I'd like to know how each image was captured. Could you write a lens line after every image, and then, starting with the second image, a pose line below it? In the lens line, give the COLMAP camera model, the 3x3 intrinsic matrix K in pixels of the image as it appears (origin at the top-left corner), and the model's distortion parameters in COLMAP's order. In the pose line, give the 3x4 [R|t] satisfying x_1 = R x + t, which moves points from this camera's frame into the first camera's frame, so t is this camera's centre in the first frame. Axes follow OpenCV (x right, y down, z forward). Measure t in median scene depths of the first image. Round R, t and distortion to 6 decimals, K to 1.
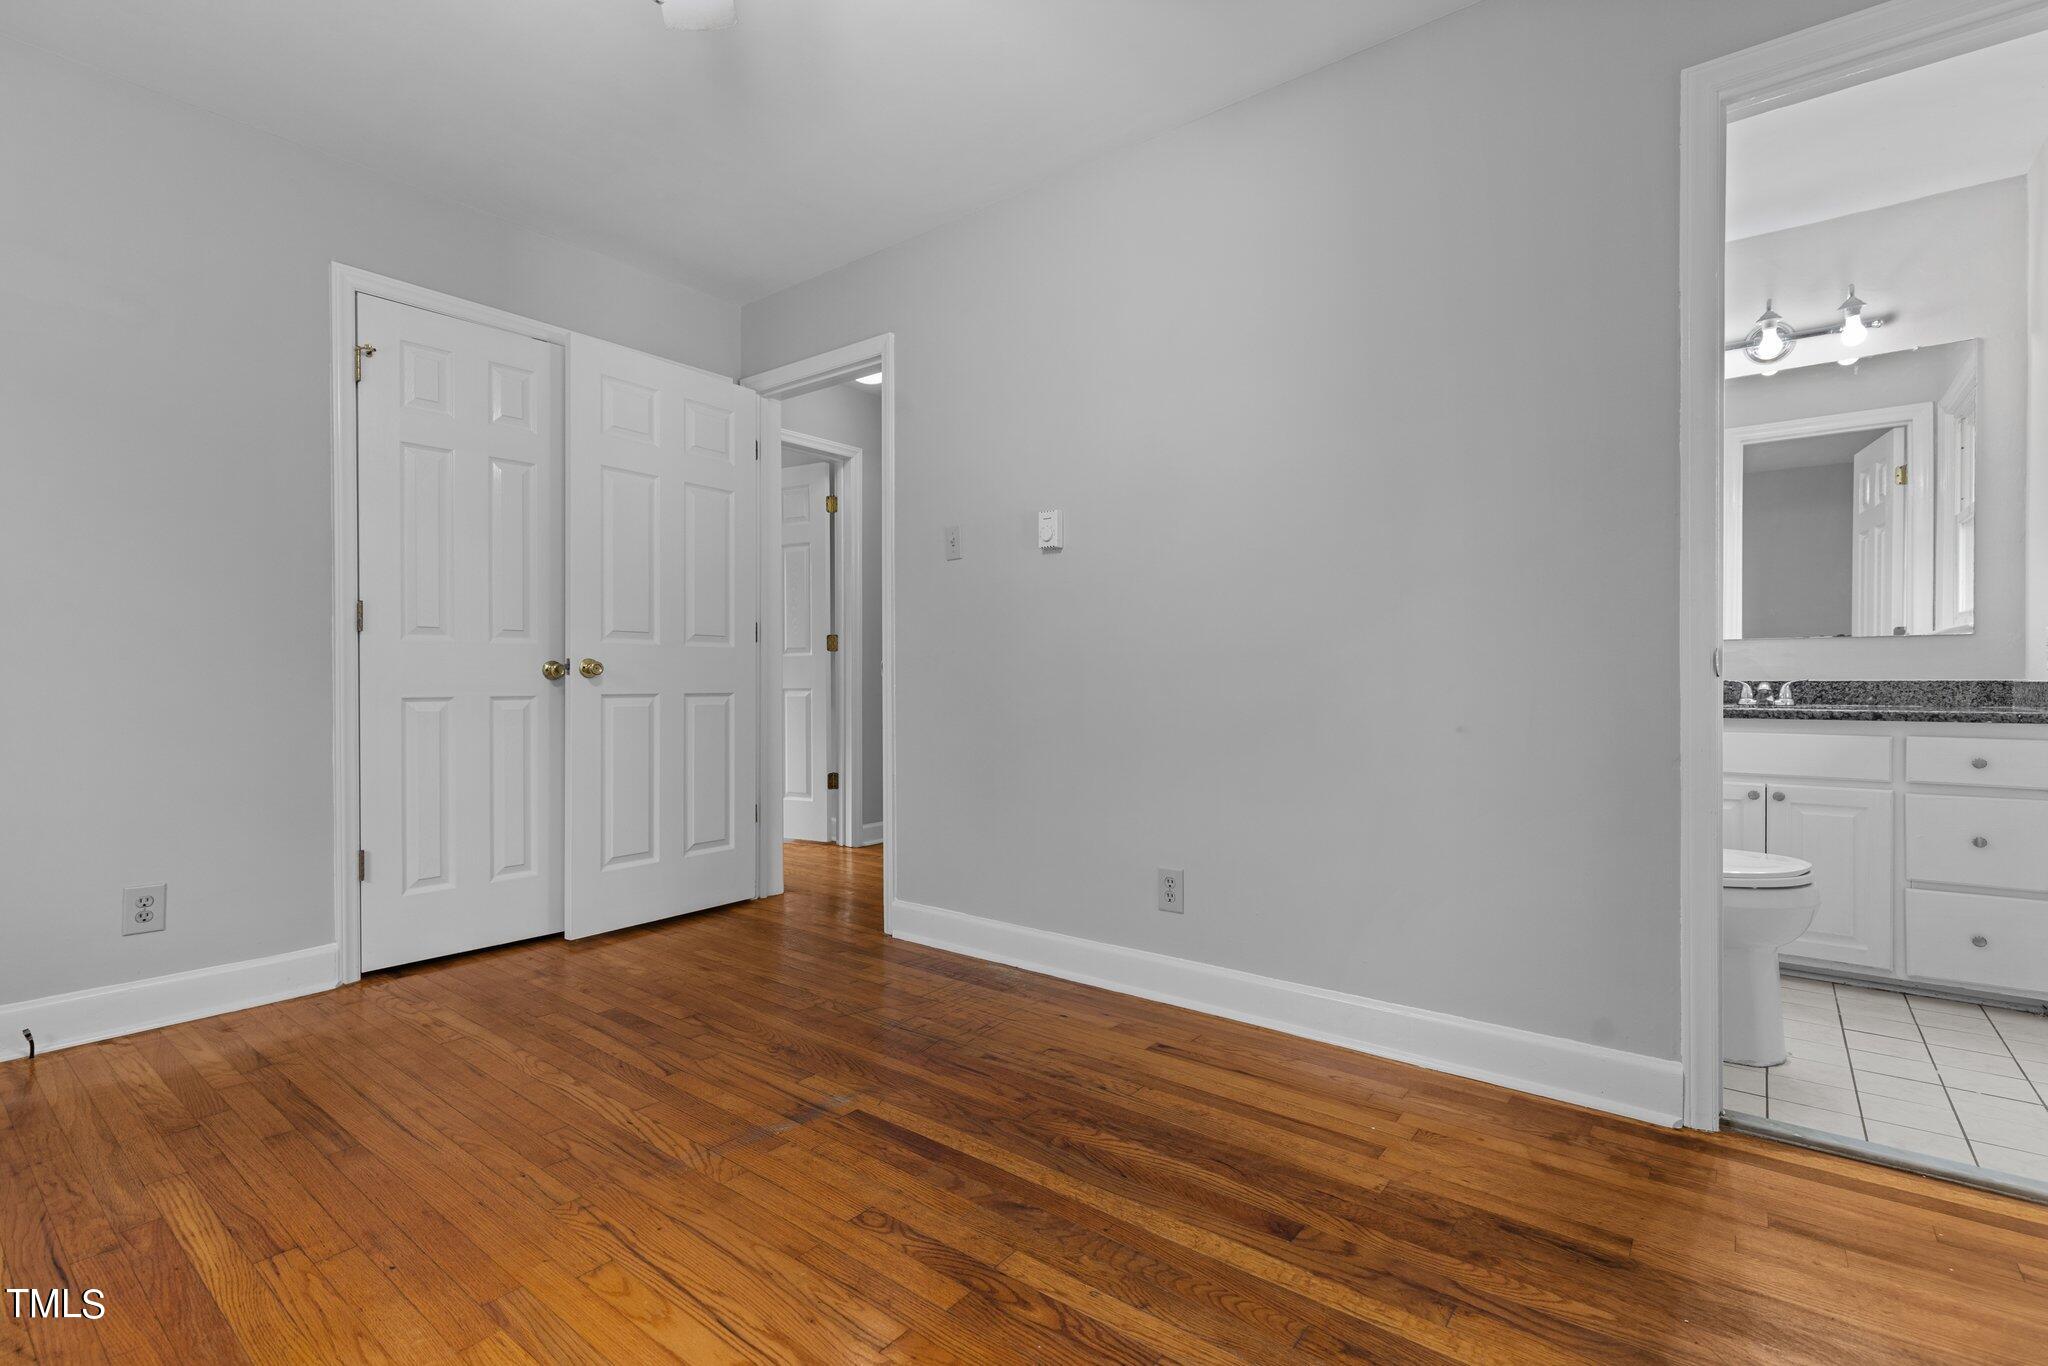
lens RADIAL K [[920.9, 0, 1027.5], [0, 920.9, 670.6], [0, 0, 1]] dist [0.004798, 0.000317]
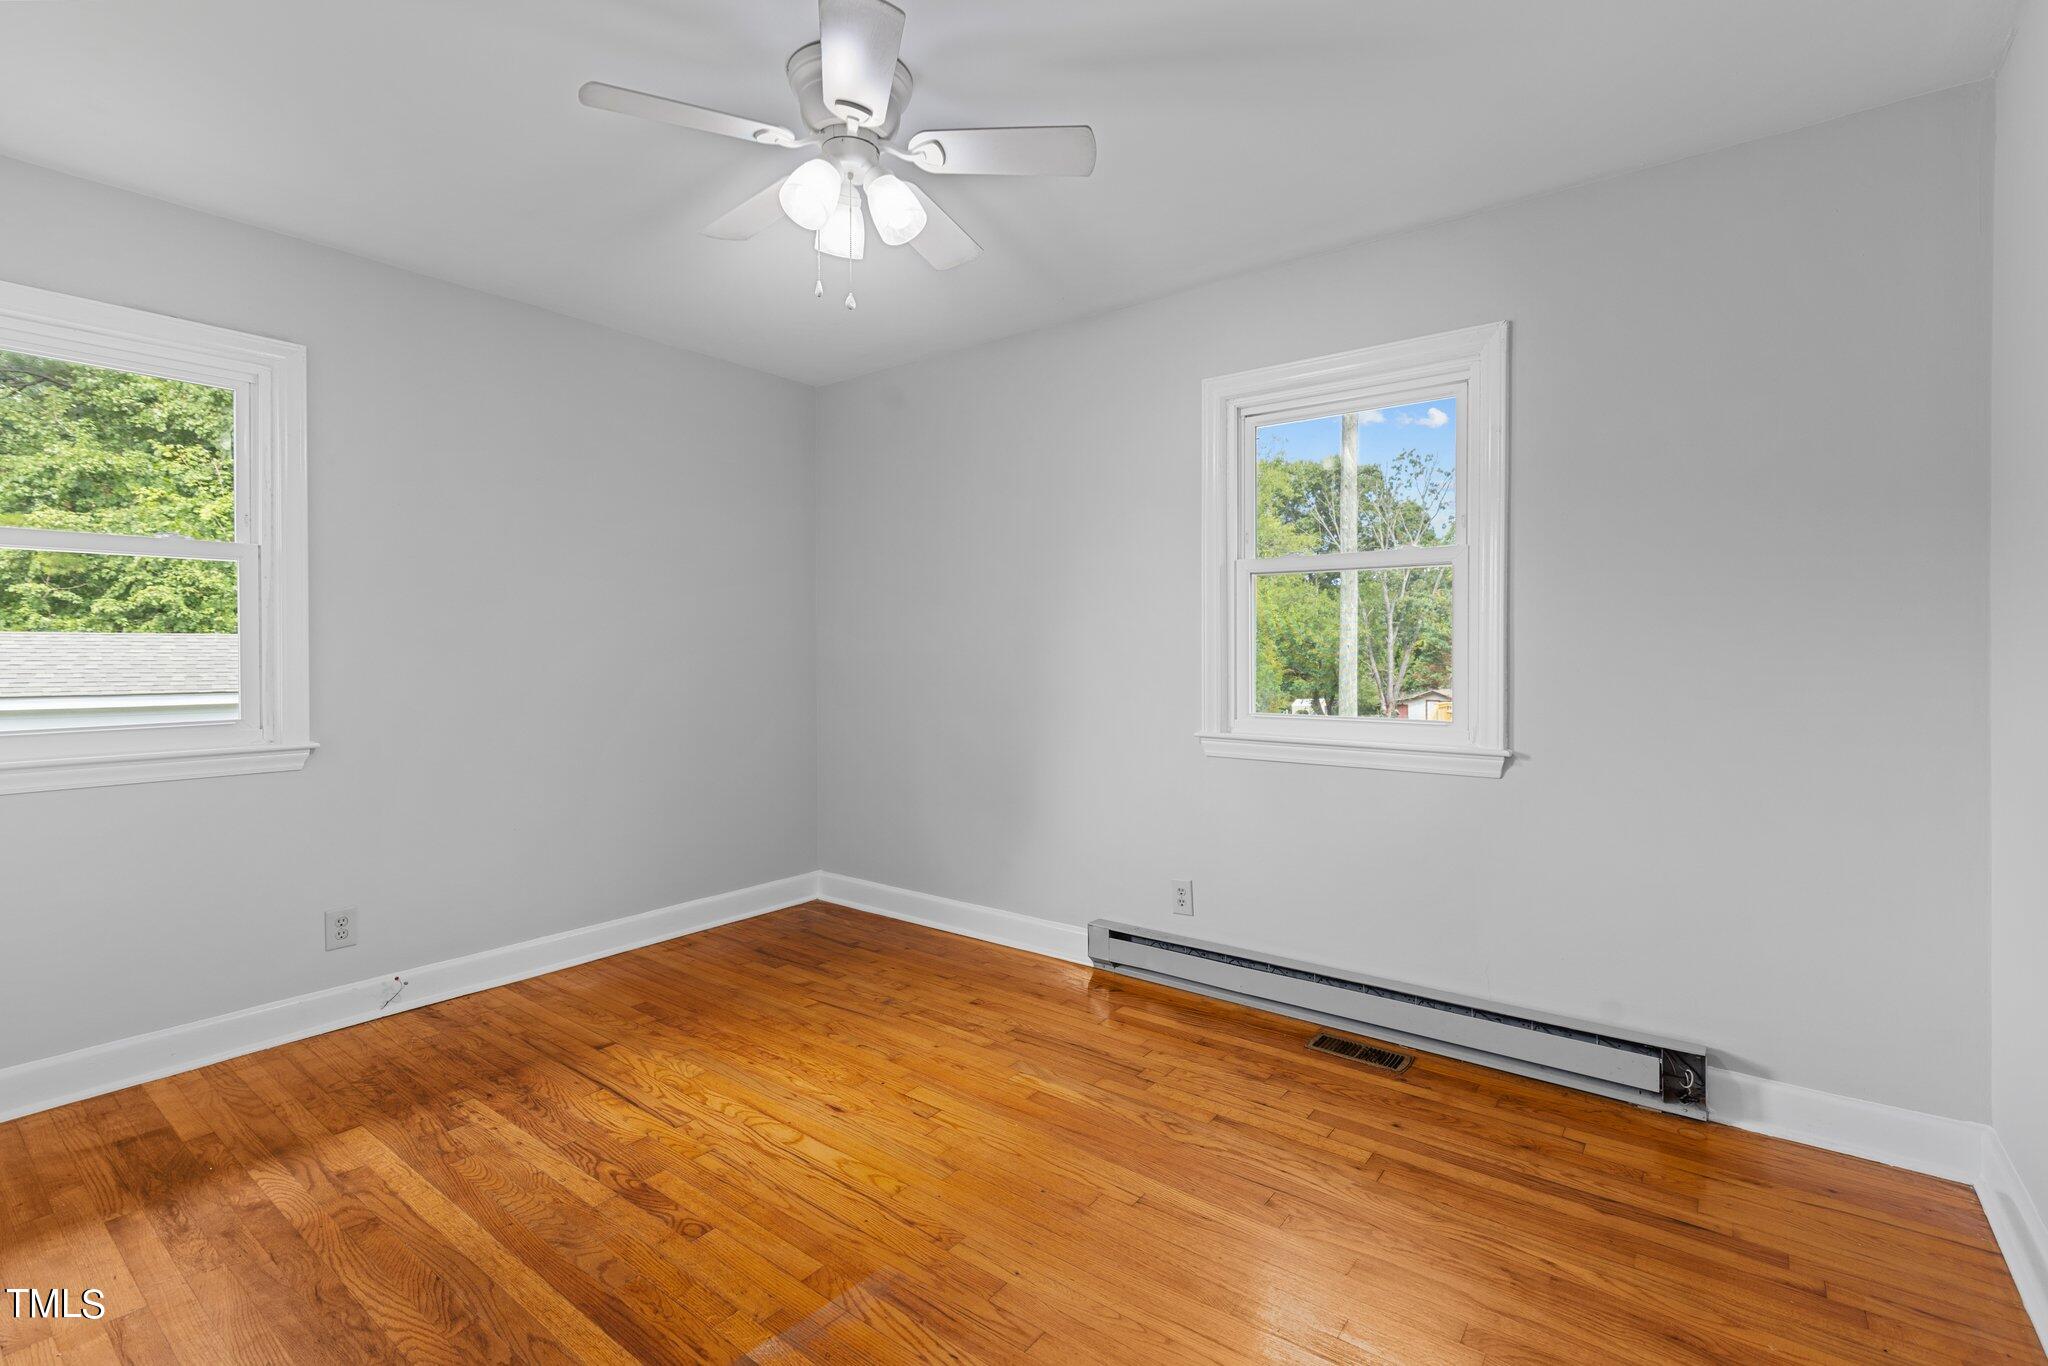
lens RADIAL K [[920.9, 0, 1027.5], [0, 920.9, 670.6], [0, 0, 1]] dist [0.004798, 0.000317]
pose [[-0.999914, 0.004567, -0.012326, -0.601149], [0.004432, 0.999930, 0.010966, -0.157507], [0.012376, 0.010910, -0.999864, 2.231583]]
